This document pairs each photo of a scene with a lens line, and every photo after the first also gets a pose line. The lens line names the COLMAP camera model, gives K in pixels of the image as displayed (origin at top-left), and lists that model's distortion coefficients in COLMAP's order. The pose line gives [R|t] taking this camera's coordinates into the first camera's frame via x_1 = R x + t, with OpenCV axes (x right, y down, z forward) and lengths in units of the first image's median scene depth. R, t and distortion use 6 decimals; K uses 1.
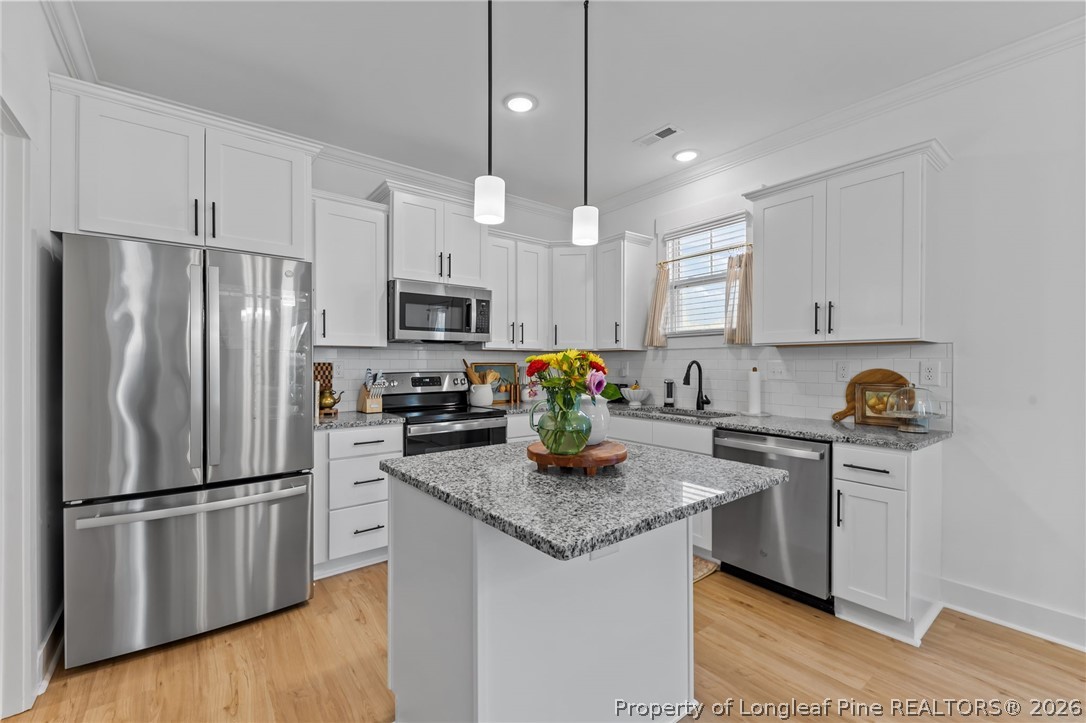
lens RADIAL K [[458.7, 0, 537.6], [0, 458.7, 364.9], [0, 0, 1]] dist [0.003180, 0.000141]
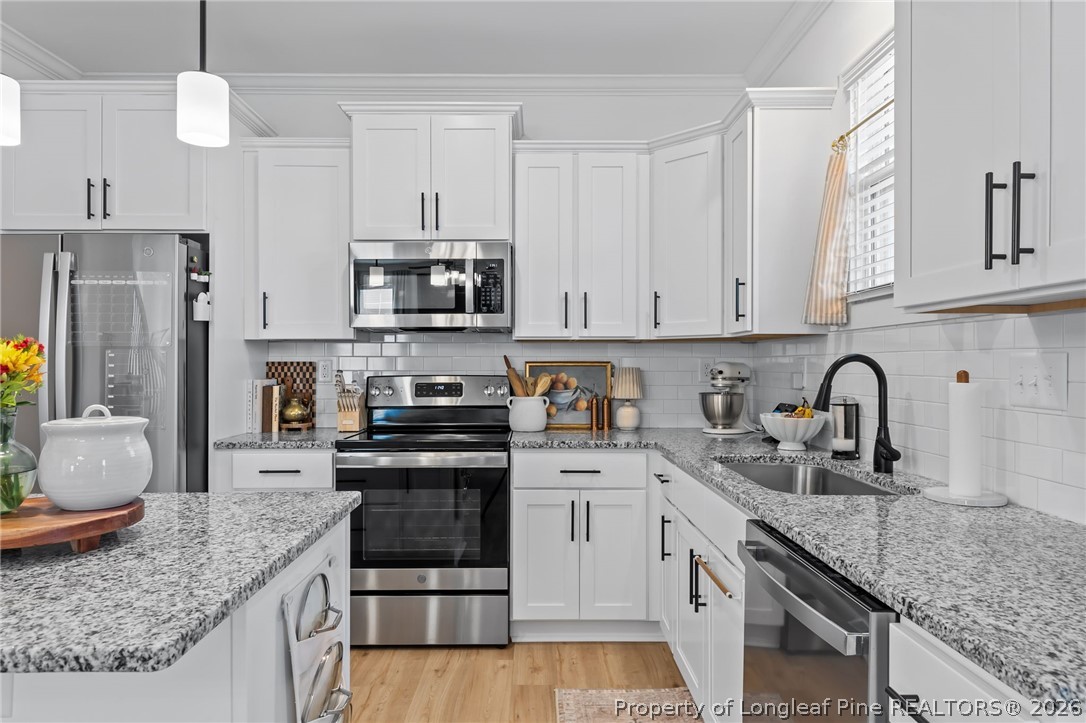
lens RADIAL K [[670.9, 0, 531.8], [0, 670.9, 361.9], [0, 0, 1]] dist [-0.001323, -0.000550]
pose [[0.792034, -0.002334, -0.610472, 0.488785], [-0.000154, 0.999992, -0.004023, -0.000174], [0.610476, 0.003280, 0.792028, 0.328603]]
